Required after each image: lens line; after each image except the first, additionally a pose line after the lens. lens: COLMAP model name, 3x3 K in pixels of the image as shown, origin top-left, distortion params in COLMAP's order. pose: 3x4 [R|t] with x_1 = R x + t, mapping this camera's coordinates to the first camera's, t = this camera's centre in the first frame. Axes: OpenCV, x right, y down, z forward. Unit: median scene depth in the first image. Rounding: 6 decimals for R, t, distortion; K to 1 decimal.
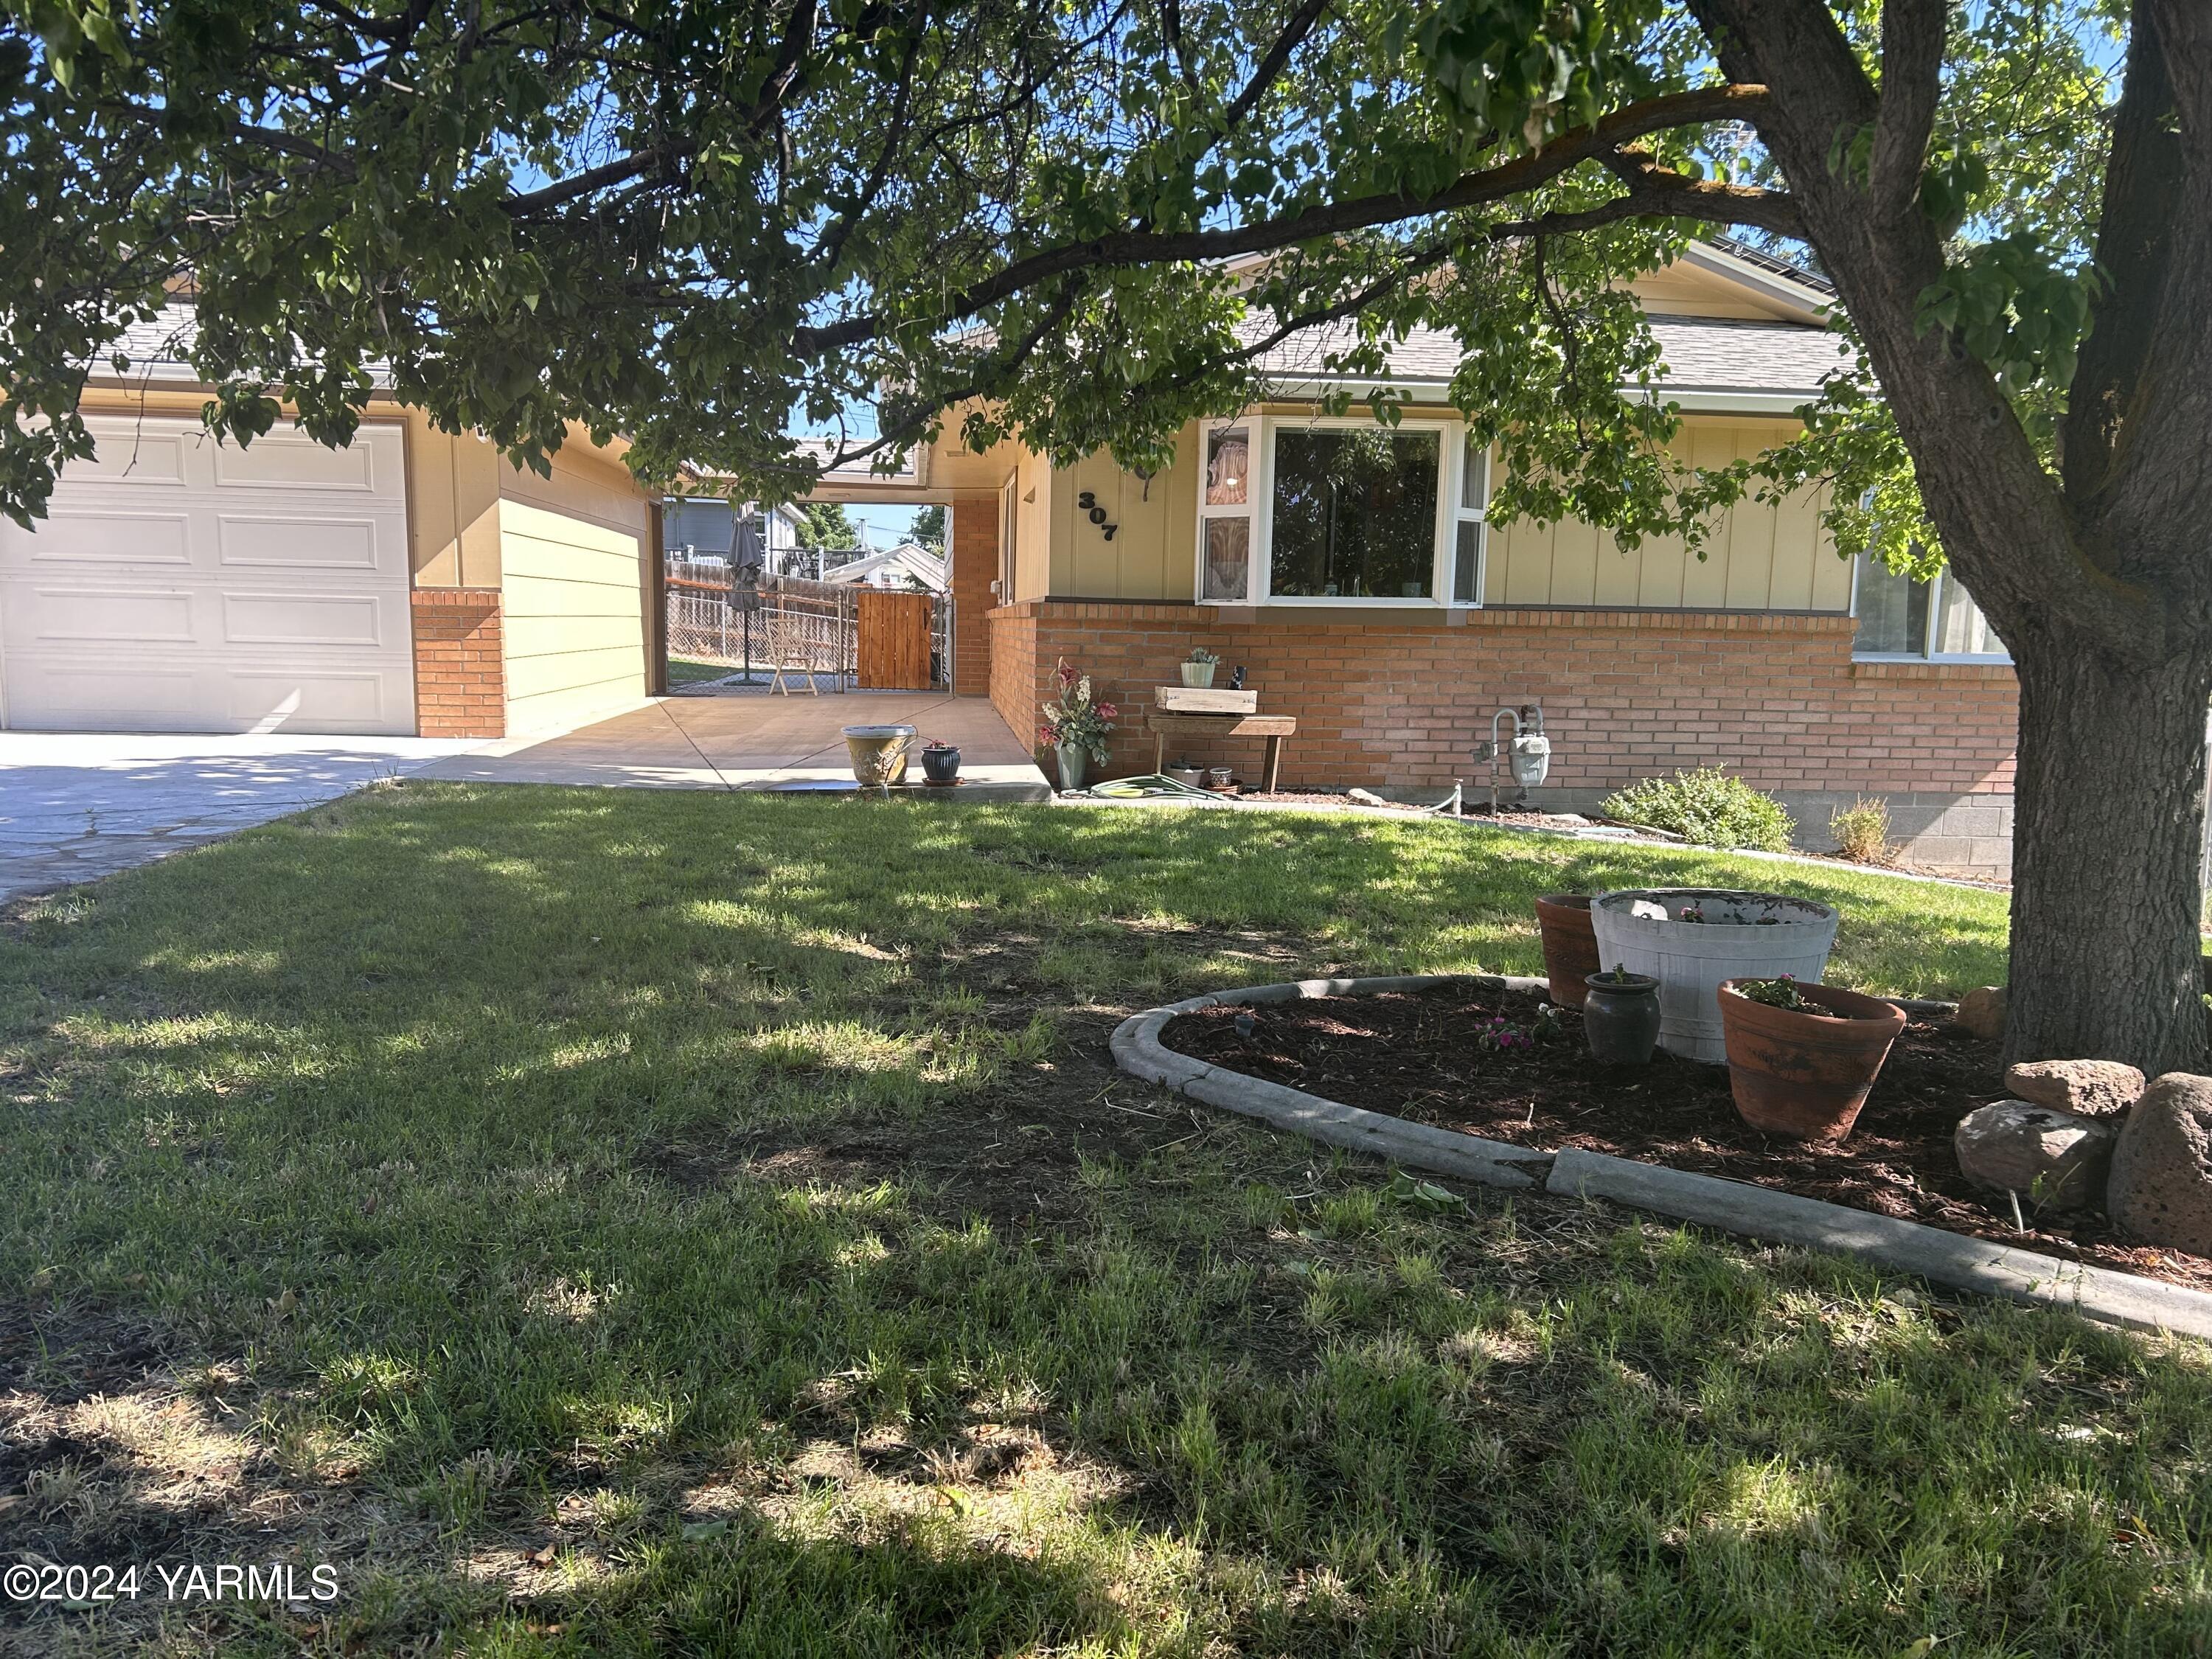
lens RADIAL K [[1654.0, 0, 1094.2], [0, 1654.0, 846.2], [0, 0, 1]] dist [0.057847, -0.068574]
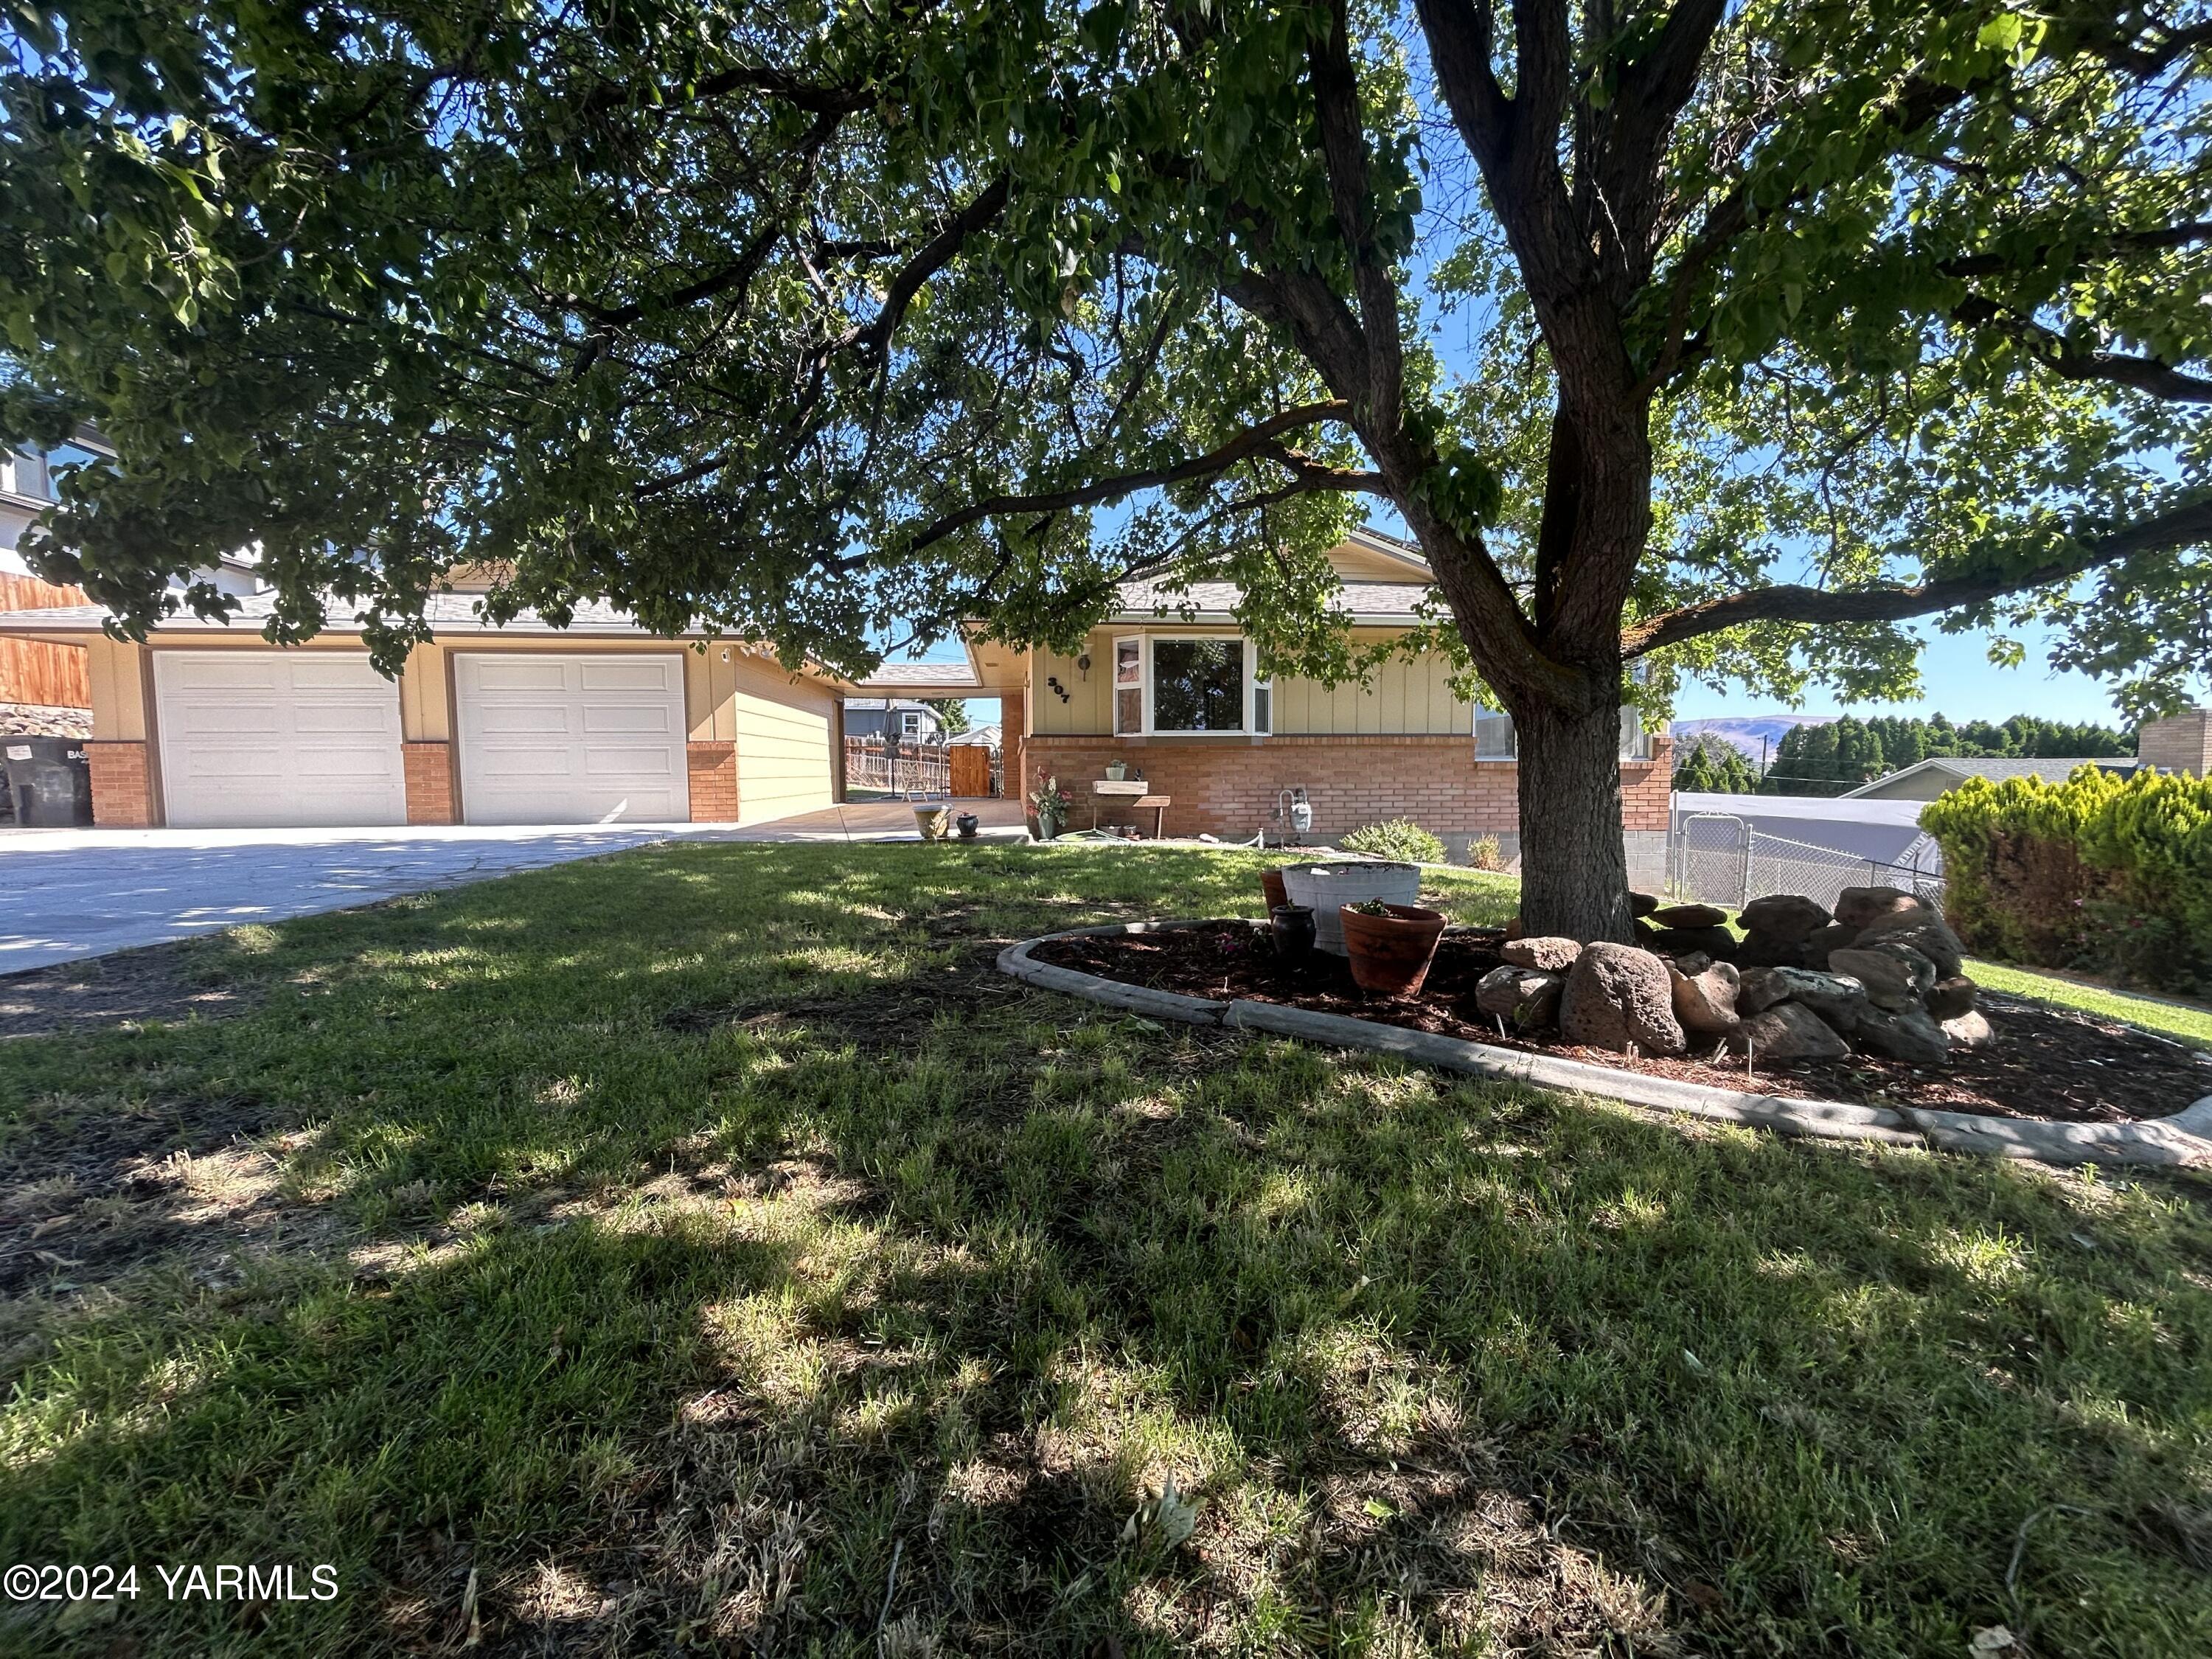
lens RADIAL K [[888.4, 0, 1115.3], [0, 888.4, 825.1], [0, 0, 1]] dist [-0.002095, 0.001458]
pose [[0.999652, -0.026060, 0.004130, 0.147395], [0.026301, 0.996676, -0.077100, 0.066541], [-0.002107, 0.077182, 0.997015, 0.097201]]
